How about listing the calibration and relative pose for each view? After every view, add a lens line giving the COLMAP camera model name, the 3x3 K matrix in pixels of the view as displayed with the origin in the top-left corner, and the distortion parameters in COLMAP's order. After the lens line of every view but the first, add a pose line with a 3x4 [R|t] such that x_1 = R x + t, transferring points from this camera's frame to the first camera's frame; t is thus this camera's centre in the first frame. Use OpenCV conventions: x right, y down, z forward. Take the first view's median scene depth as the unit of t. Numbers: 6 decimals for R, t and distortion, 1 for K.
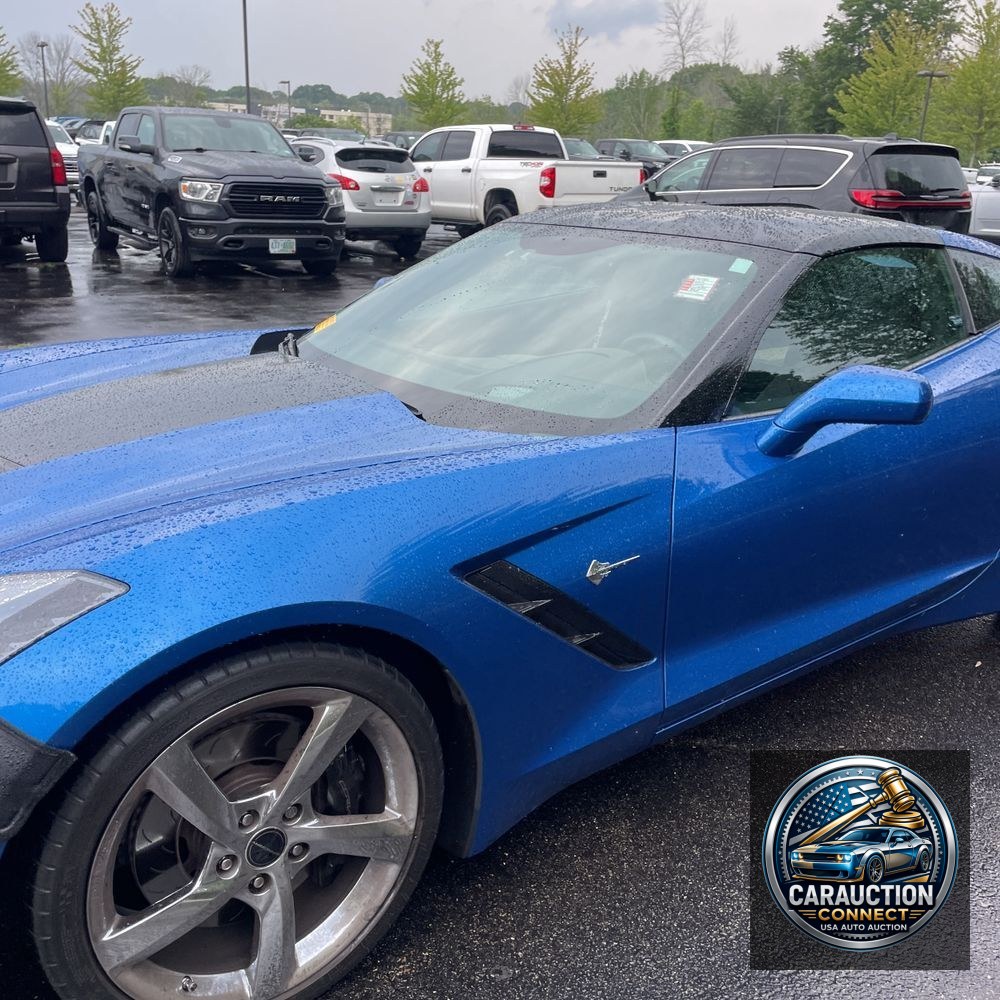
lens RADIAL K [[1030.5, 0, 509.8], [0, 1030.5, 499.2], [0, 0, 1]] dist [0.017792, 0.000000]
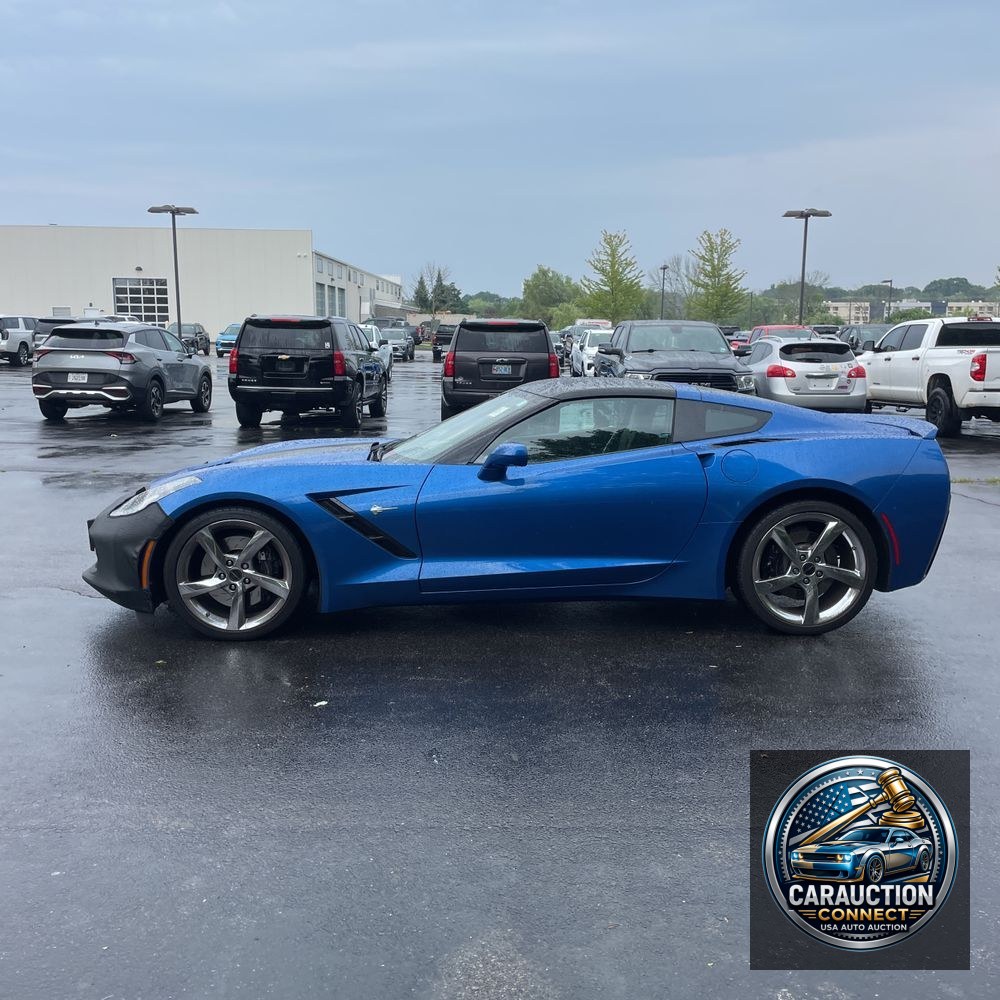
lens RADIAL K [[1030.5, 0, 520.4], [0, 1030.5, 495.4], [0, 0, 1]] dist [0.017792, 0.000000]
pose [[0.844543, 0.044876, -0.533603, 0.066881], [-0.140485, 0.980147, -0.139917, 0.012980], [0.516731, 0.193129, 0.834081, -0.037579]]
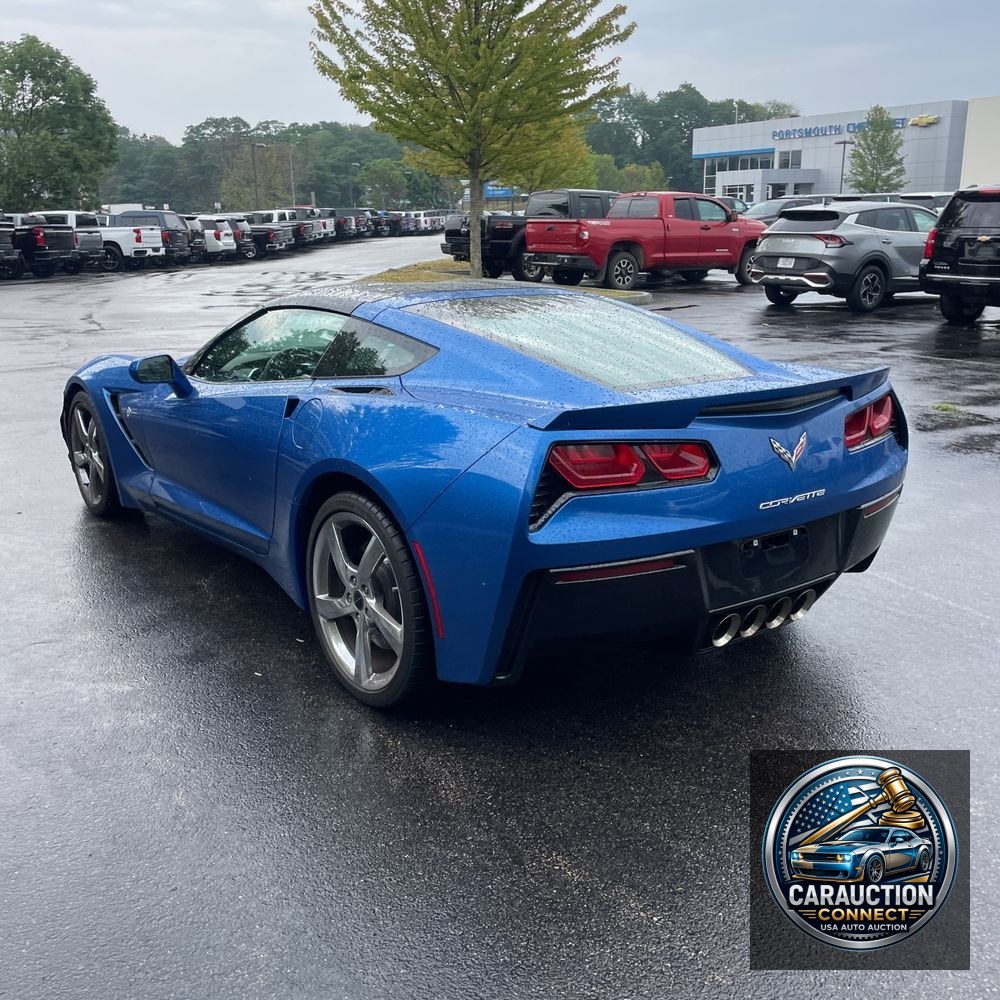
lens RADIAL K [[1030.5, 0, 464.5], [0, 1030.5, 497.2], [0, 0, 1]] dist [0.017792, 0.000000]
pose [[0.008678, 0.212409, -0.977142, 0.096996], [-0.289140, 0.935970, 0.200891, -0.018142], [0.957247, 0.280788, 0.069539, 0.061699]]
